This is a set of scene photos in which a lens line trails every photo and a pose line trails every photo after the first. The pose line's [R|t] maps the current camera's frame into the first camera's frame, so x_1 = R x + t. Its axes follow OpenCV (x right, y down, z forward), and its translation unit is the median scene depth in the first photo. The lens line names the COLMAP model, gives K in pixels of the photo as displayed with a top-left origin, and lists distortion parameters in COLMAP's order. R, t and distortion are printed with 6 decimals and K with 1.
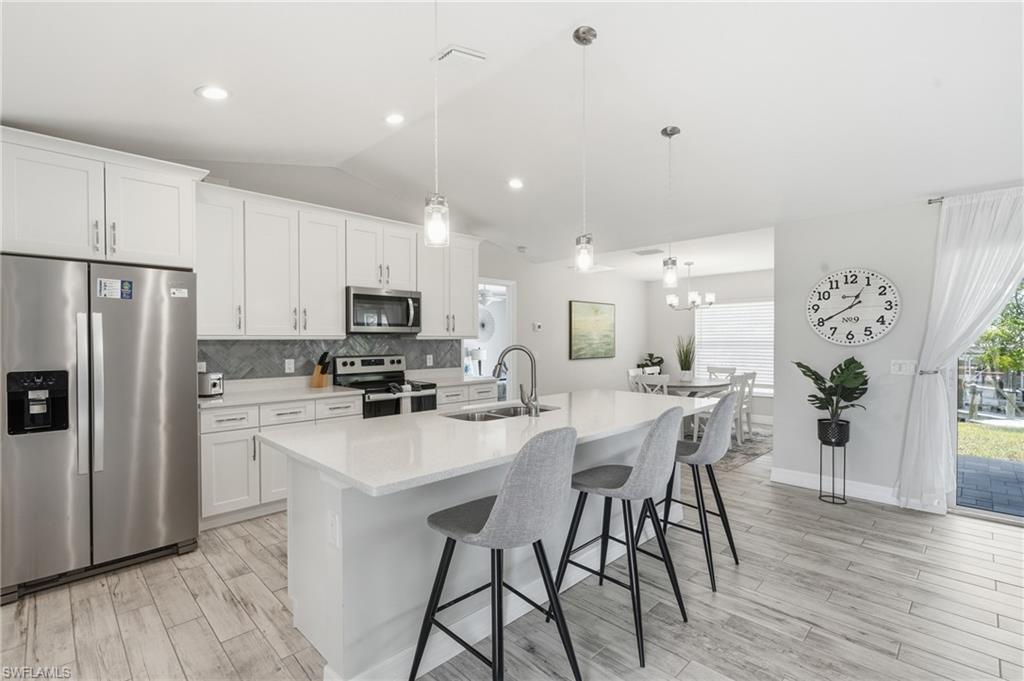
lens RADIAL K [[479.9, 0, 512.0], [0, 479.9, 340.5], [0, 0, 1]] dist [-0.000342, 0.000353]
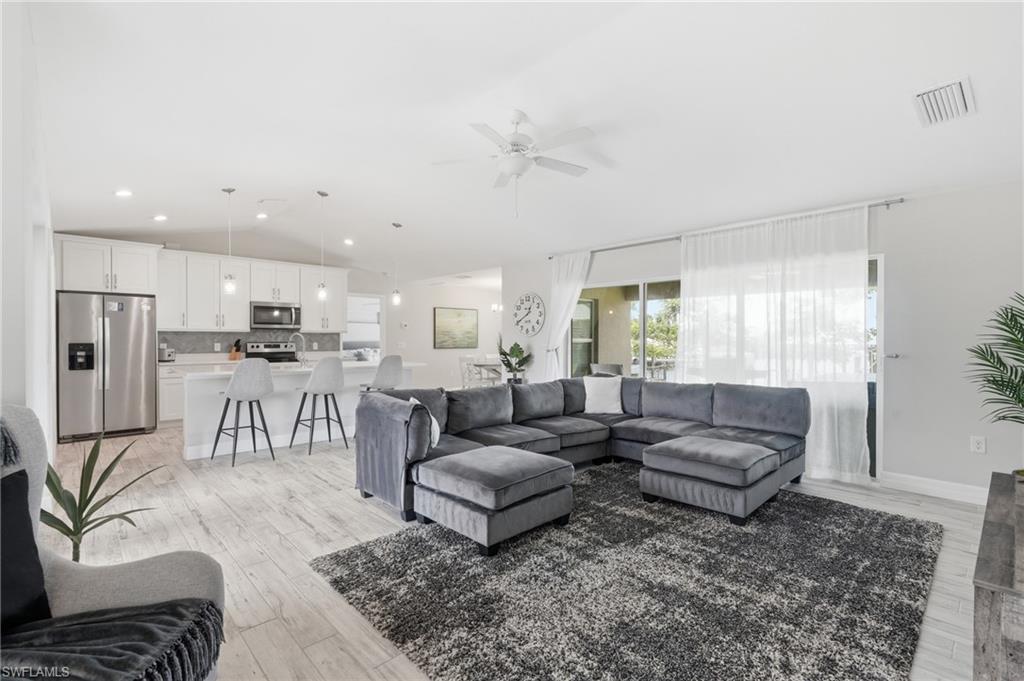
lens RADIAL K [[477.8, 0, 512.0], [0, 477.8, 340.5], [0, 0, 1]] dist [0.002431, 0.000354]
pose [[0.999484, 0.004188, -0.031850, 0.709395], [-0.004156, 0.999991, 0.001053, 0.024103], [0.031854, -0.000920, 0.999492, -0.757512]]
